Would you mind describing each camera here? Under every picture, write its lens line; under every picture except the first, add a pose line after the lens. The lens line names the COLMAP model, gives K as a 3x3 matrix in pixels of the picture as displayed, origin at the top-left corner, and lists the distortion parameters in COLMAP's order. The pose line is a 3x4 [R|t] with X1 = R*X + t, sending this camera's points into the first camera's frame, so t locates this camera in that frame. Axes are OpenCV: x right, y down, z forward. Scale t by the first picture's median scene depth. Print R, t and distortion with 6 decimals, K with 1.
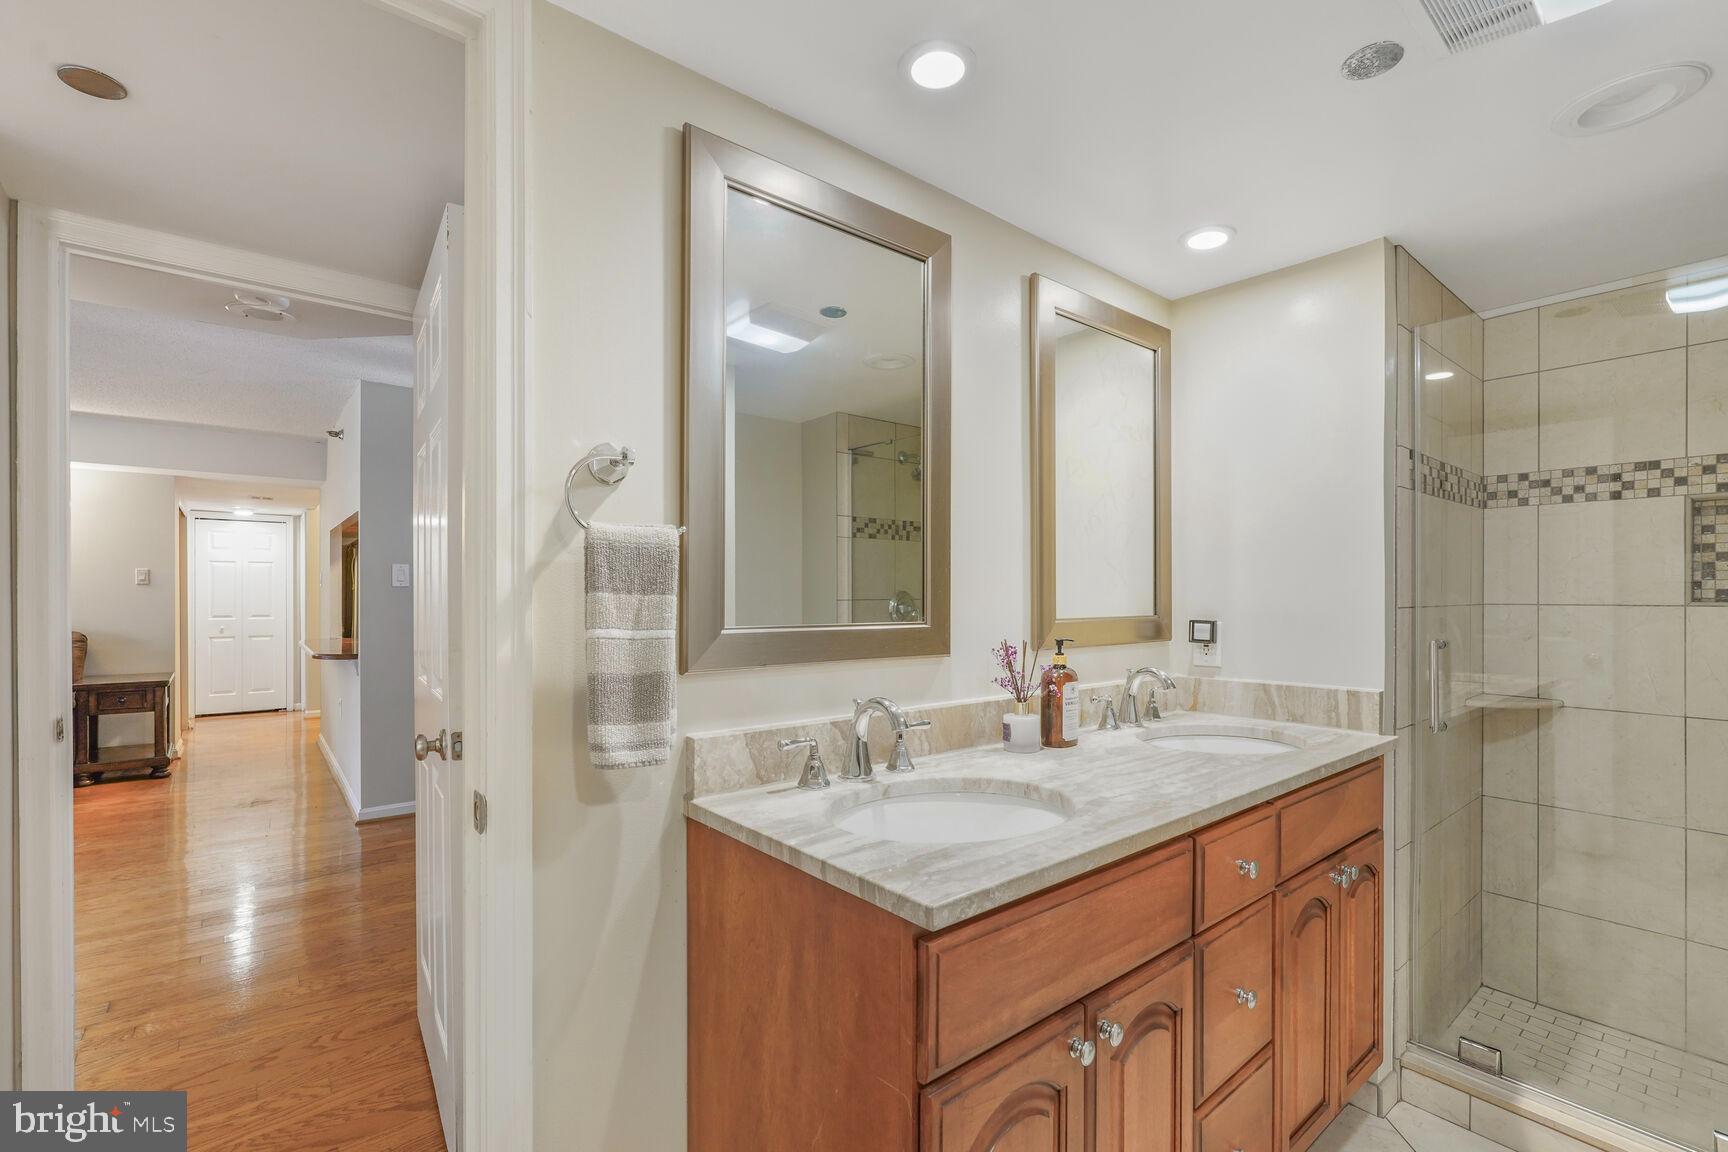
lens RADIAL K [[761.1, 0, 856.5], [0, 761.1, 583.8], [0, 0, 1]] dist [-0.002172, 0.000073]
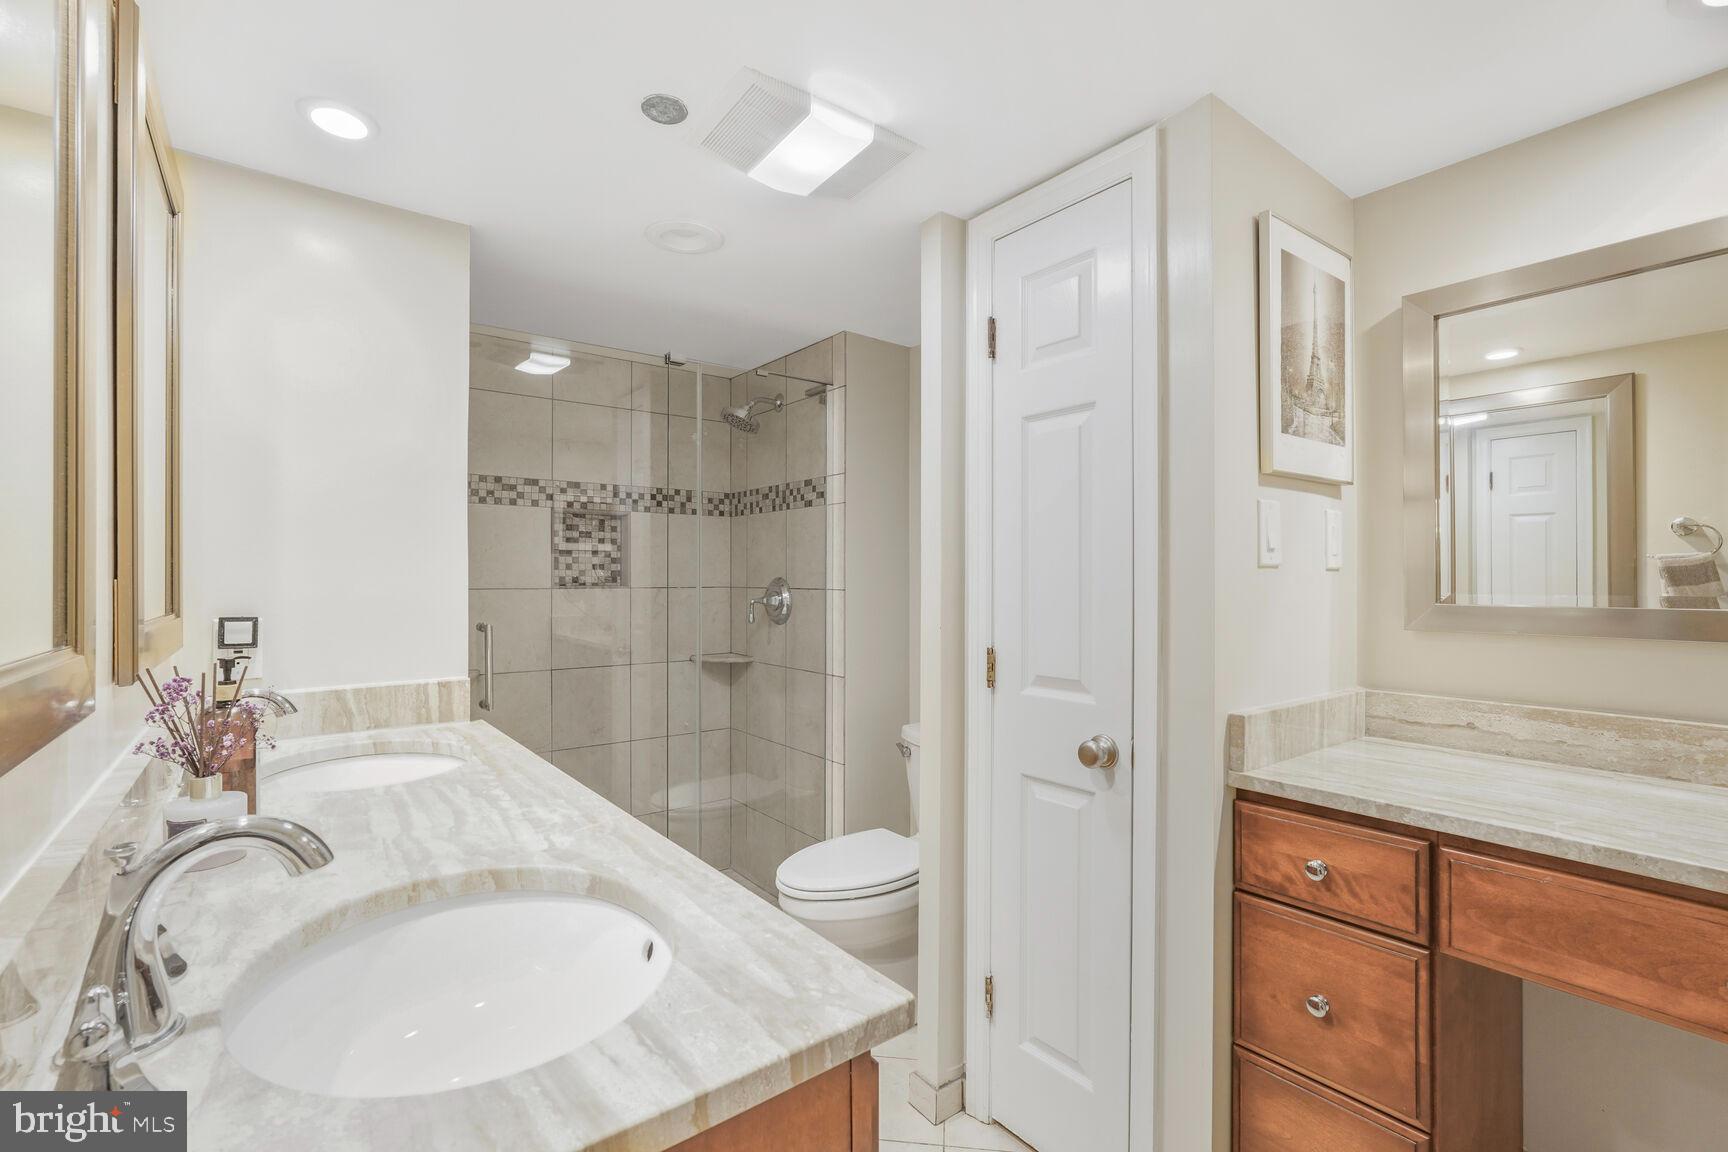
lens RADIAL K [[761.8, 0, 857.3], [0, 761.8, 571.6], [0, 0, 1]] dist [-0.000968, -0.000119]
pose [[0.036581, 0.009032, 0.999290, -0.291024], [-0.014483, 0.999859, -0.008507, 0.002519], [-0.999226, -0.014161, 0.036706, 0.448698]]
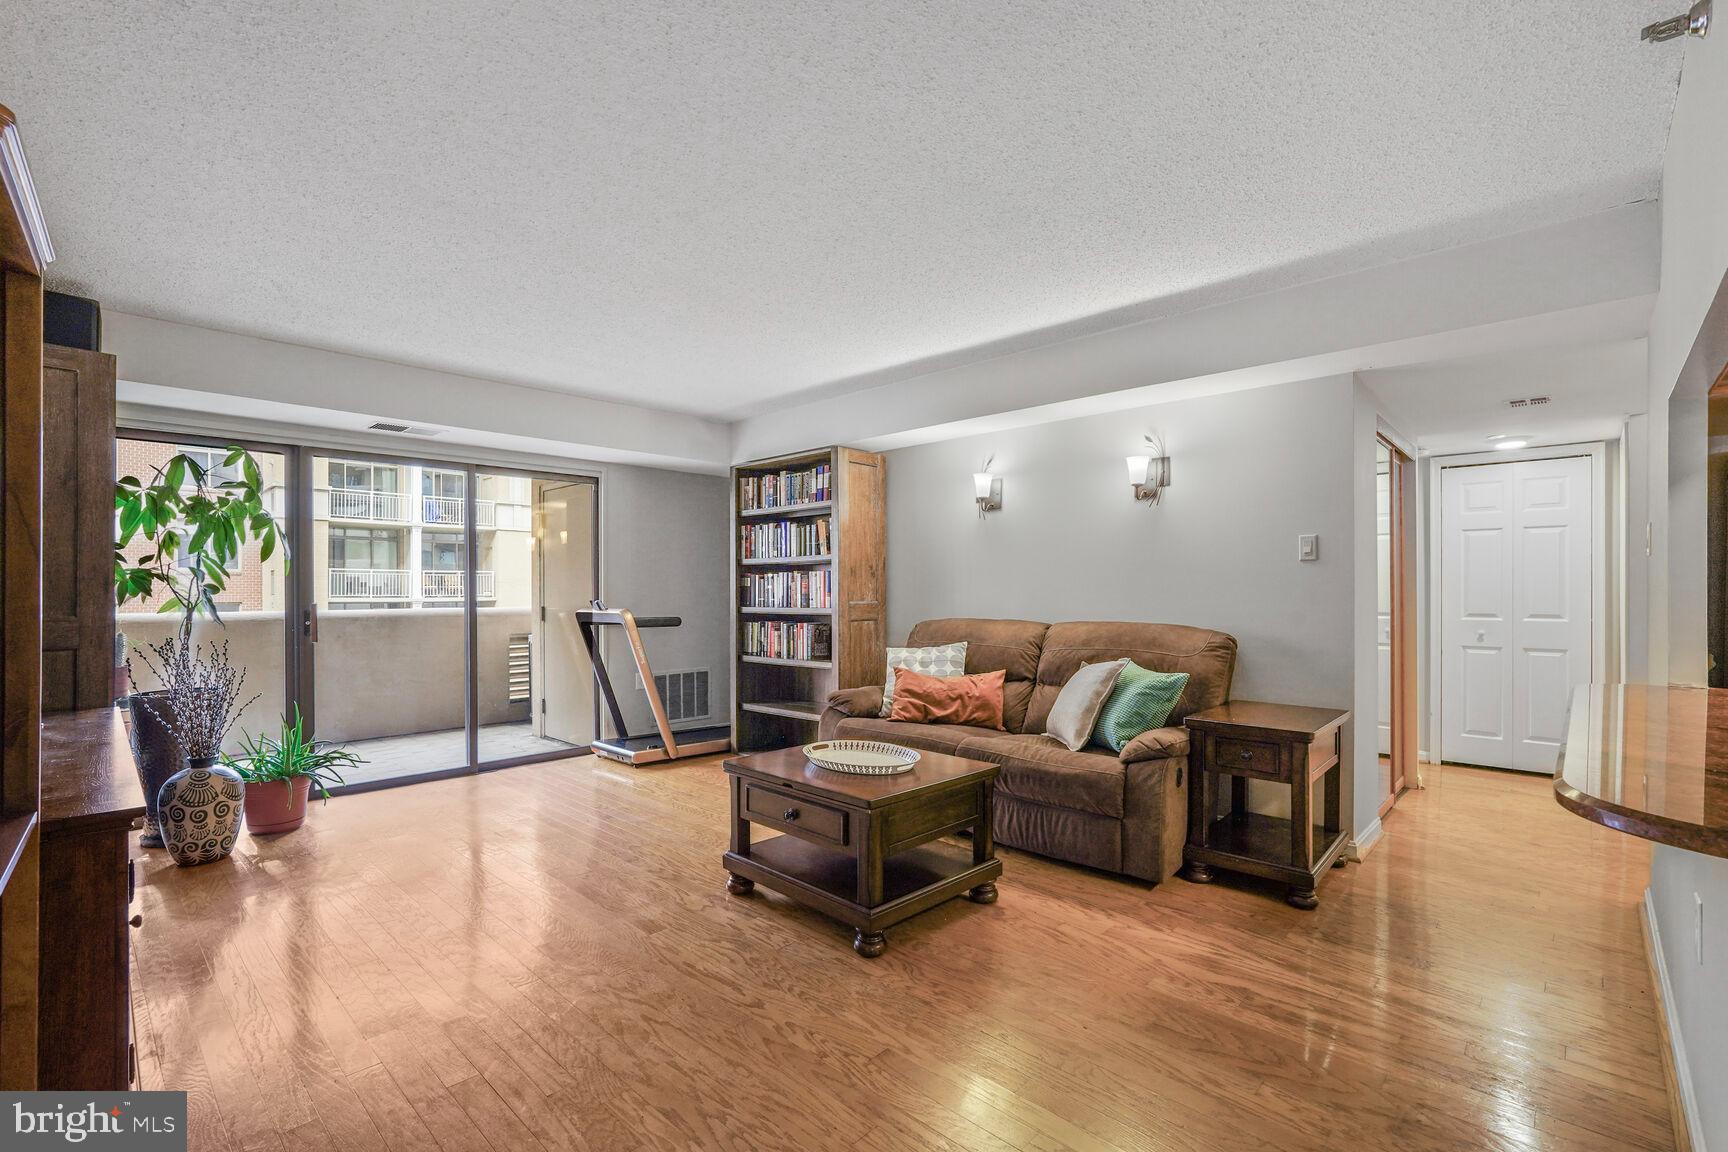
lens RADIAL K [[761.1, 0, 856.5], [0, 761.1, 583.8], [0, 0, 1]] dist [-0.002172, 0.000073]
pose [[0.128026, -0.000912, -0.991770, -0.114475], [0.011725, 0.999931, 0.000594, 0.004834], [0.991701, -0.011704, 0.128028, 0.170396]]
